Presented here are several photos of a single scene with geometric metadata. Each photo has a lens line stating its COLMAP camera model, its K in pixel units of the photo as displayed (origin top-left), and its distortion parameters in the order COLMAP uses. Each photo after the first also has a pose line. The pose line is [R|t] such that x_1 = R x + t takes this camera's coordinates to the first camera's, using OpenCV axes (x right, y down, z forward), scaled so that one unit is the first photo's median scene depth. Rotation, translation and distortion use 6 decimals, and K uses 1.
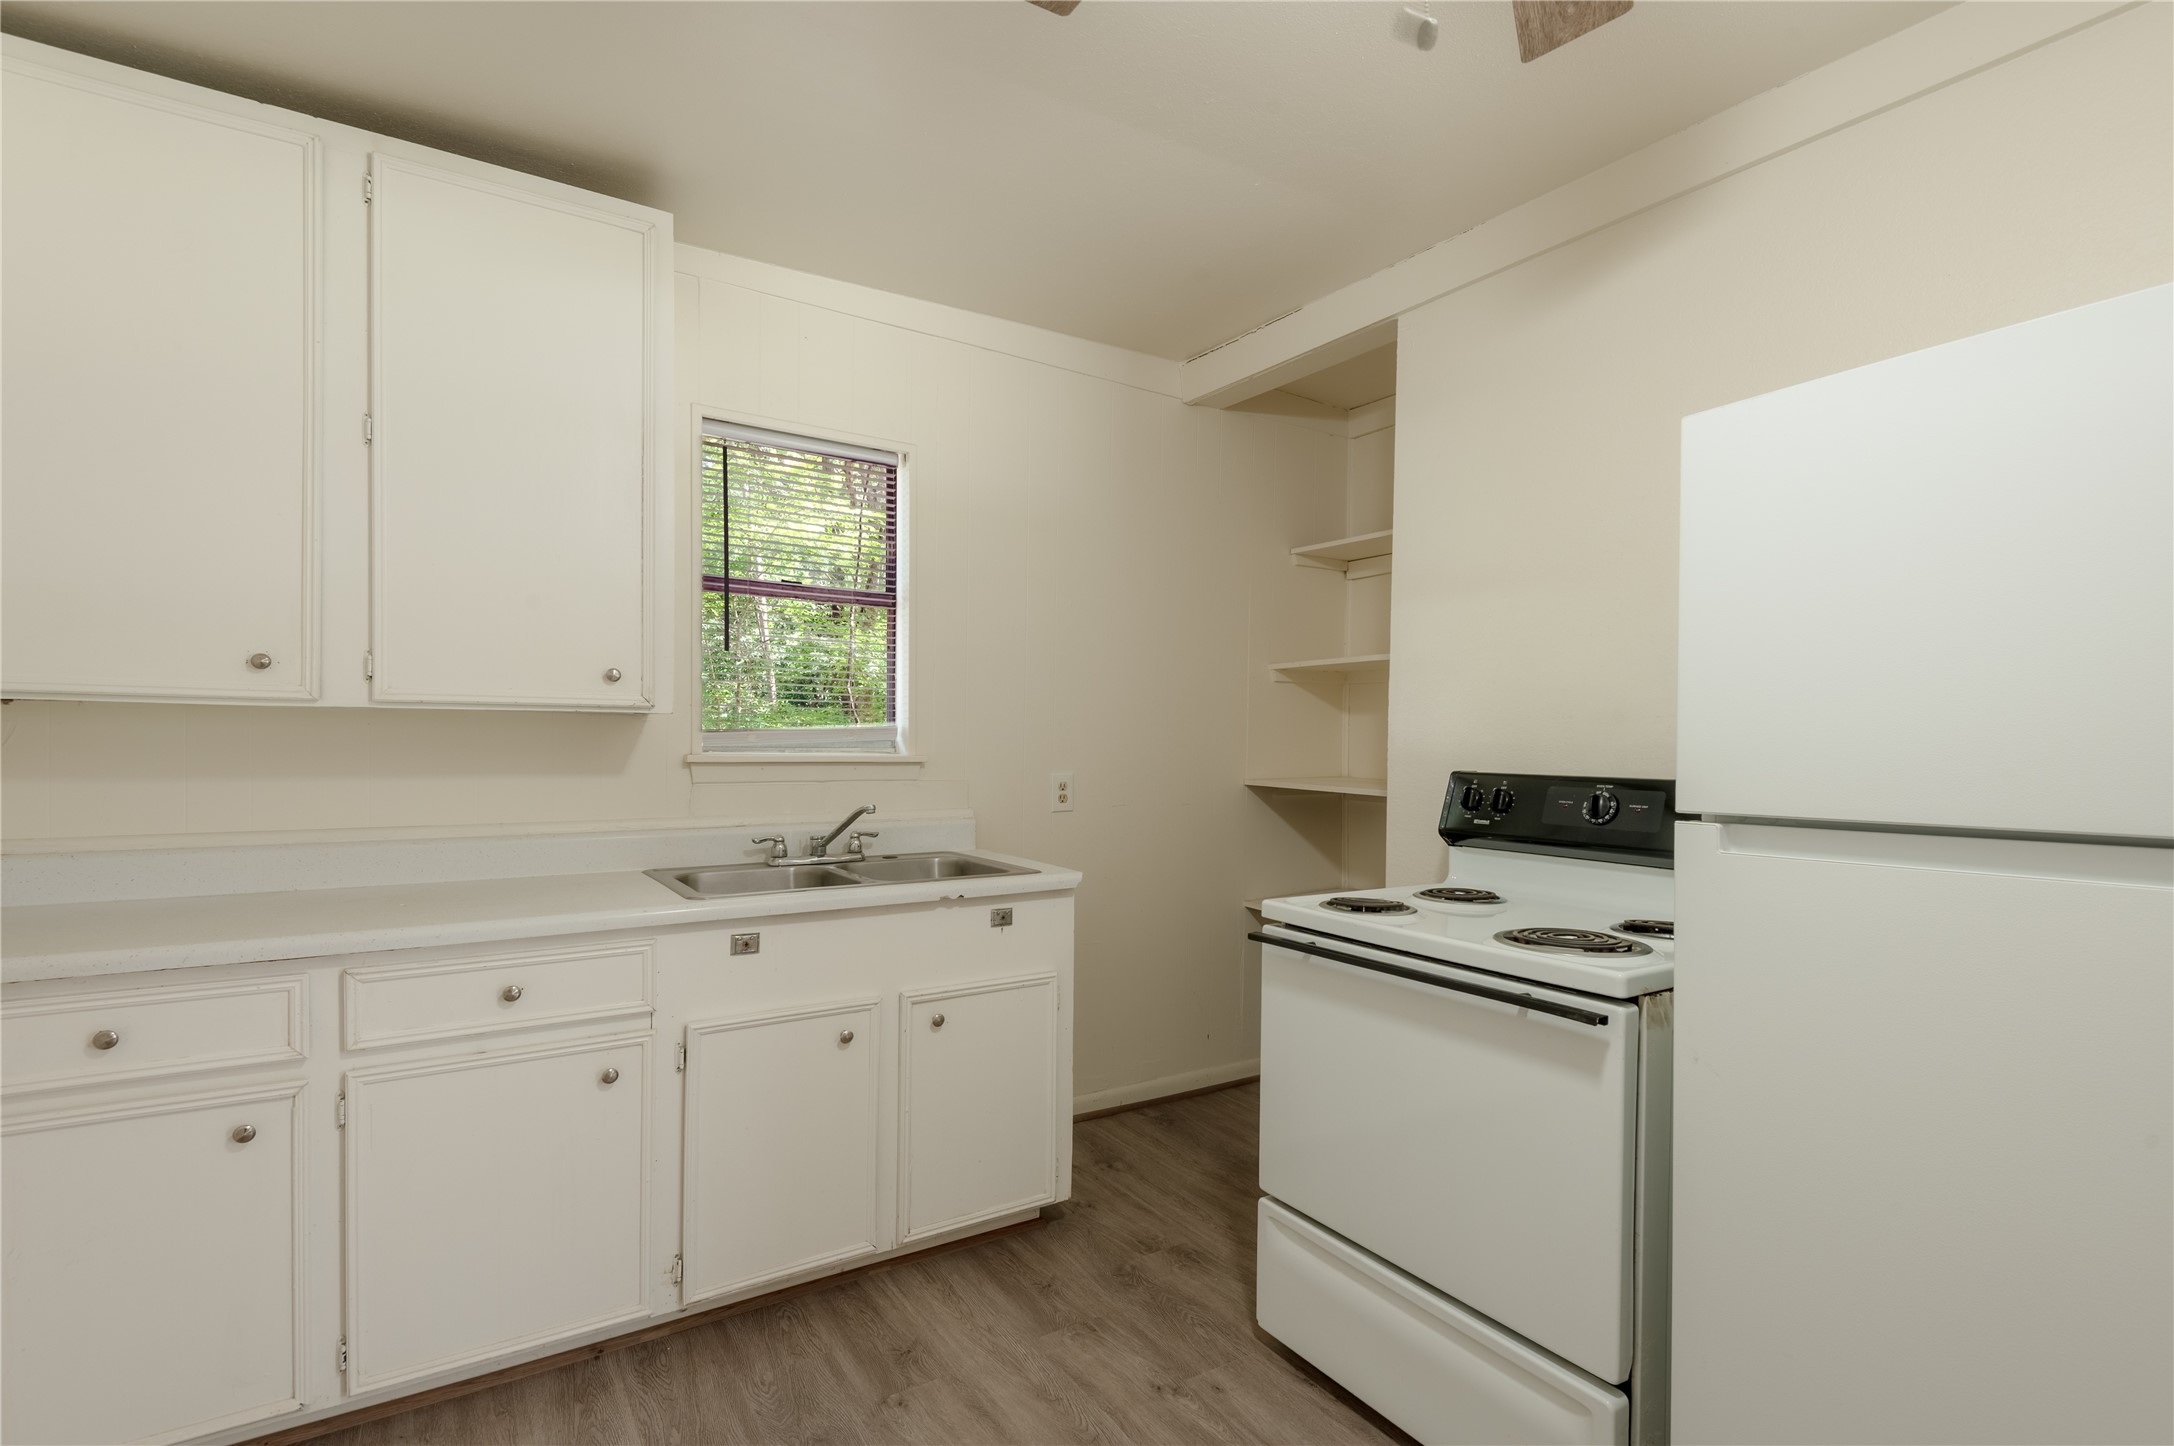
lens RADIAL K [[988.0, 0, 1082.5], [0, 988.0, 743.9], [0, 0, 1]] dist [0.033373, -0.025122]
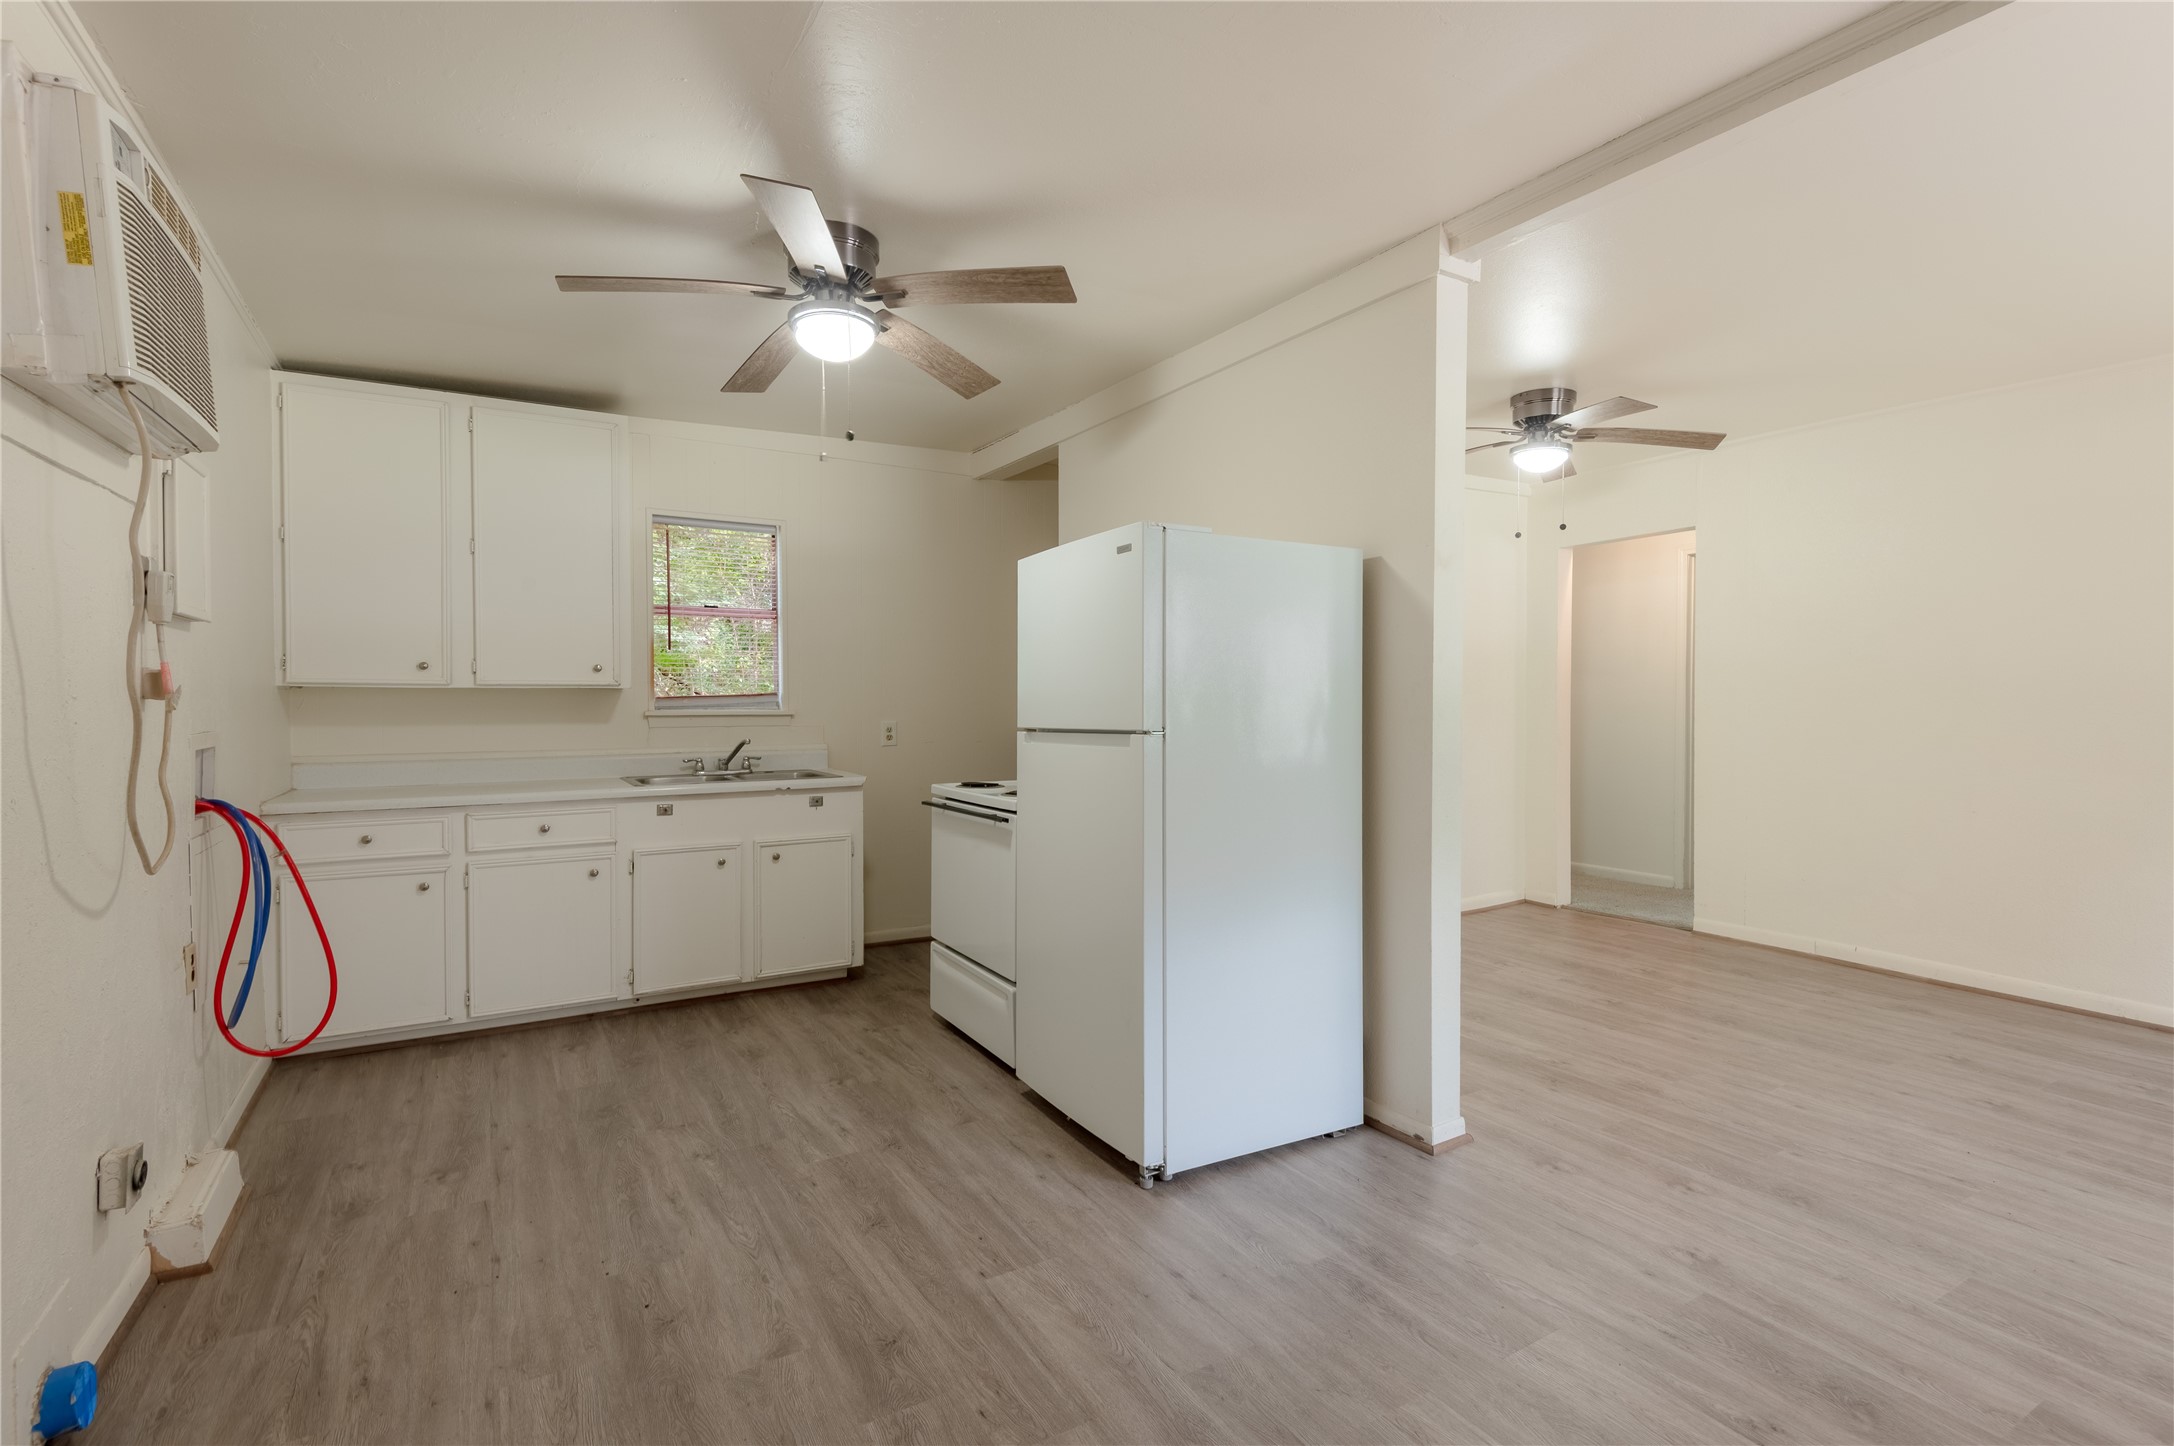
lens RADIAL K [[1019.2, 0, 1079.6], [0, 1019.2, 705.7], [0, 0, 1]] dist [0.011439, -0.006423]
pose [[0.998027, -0.011751, -0.061683, 0.582385], [0.011841, 0.999929, 0.001101, 0.010266], [0.061666, -0.001829, 0.998095, -0.910120]]
